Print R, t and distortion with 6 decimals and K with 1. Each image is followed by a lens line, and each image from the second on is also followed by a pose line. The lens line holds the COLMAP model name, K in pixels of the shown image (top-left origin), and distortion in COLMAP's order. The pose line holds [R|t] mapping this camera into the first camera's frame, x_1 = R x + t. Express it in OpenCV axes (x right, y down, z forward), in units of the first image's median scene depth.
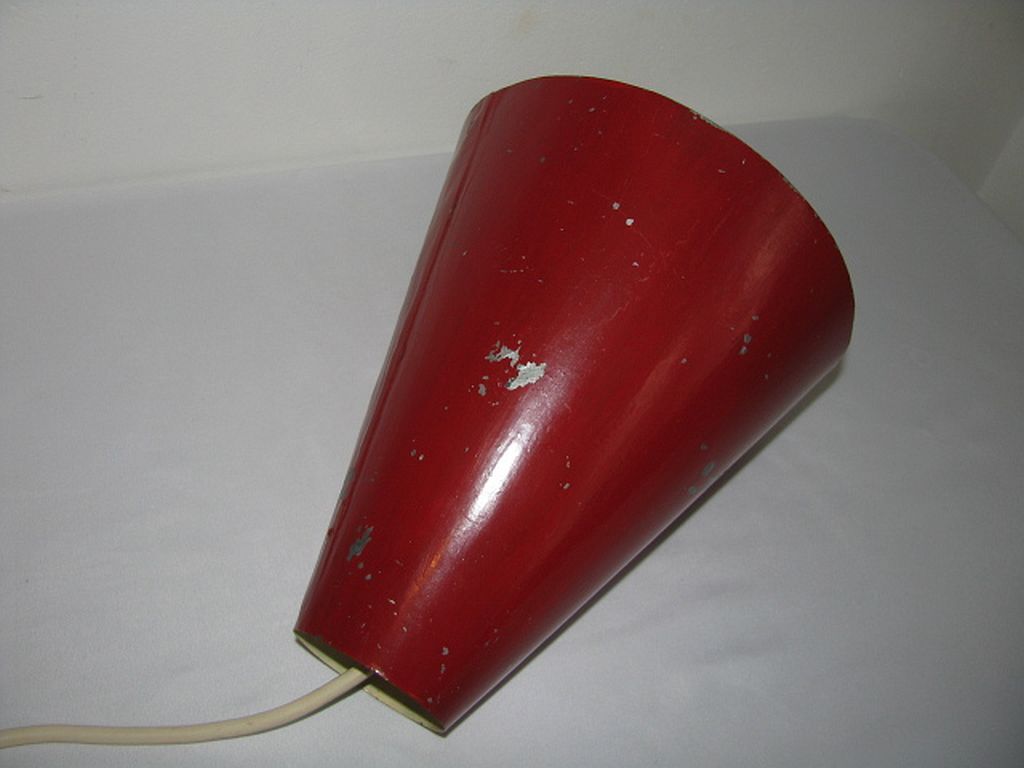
lens RADIAL K [[1074.7, 0, 511.1], [0, 1074.7, 384.2], [0, 0, 1]] dist [-0.023357, 0.000000]
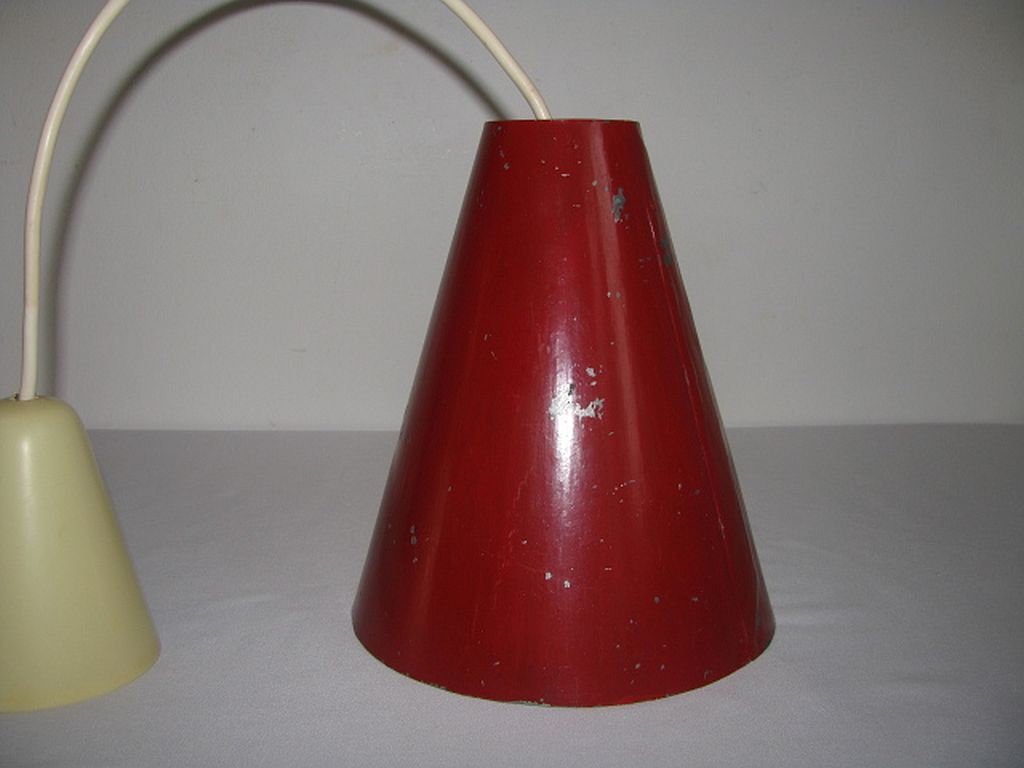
lens RADIAL K [[1074.7, 0, 511.4], [0, 1074.7, 384.6], [0, 0, 1]] dist [-0.023357, 0.000000]
pose [[-0.860123, 0.500537, 0.098236, -0.058156], [-0.441669, -0.827159, 0.347470, -0.350458], [0.255179, 0.255480, 0.932531, -0.050737]]
